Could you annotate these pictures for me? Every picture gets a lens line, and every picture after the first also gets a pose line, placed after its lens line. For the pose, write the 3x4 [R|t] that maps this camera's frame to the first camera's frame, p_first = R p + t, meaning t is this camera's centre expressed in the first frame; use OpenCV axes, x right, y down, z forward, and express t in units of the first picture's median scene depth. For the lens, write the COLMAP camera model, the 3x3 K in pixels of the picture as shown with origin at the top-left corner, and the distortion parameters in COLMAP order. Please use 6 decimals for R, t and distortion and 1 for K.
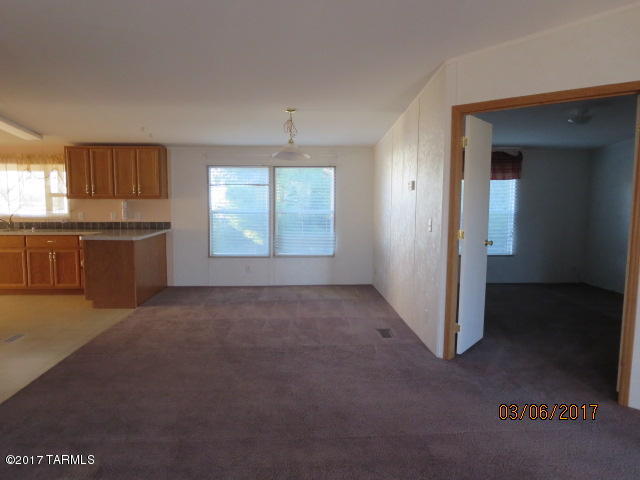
lens RADIAL K [[452.3, 0, 317.4], [0, 452.3, 240.7], [0, 0, 1]] dist [-0.031142, -0.002110]
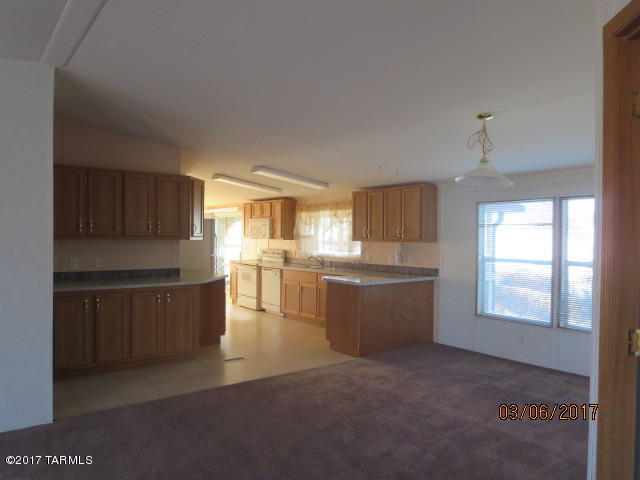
lens RADIAL K [[452.3, 0, 317.4], [0, 452.3, 240.7], [0, 0, 1]] dist [-0.031142, -0.002110]
pose [[0.568127, 0.006862, -0.822912, 0.264647], [-0.084502, 0.995166, -0.050041, -0.032215], [0.818591, 0.097967, 0.565961, 0.309155]]
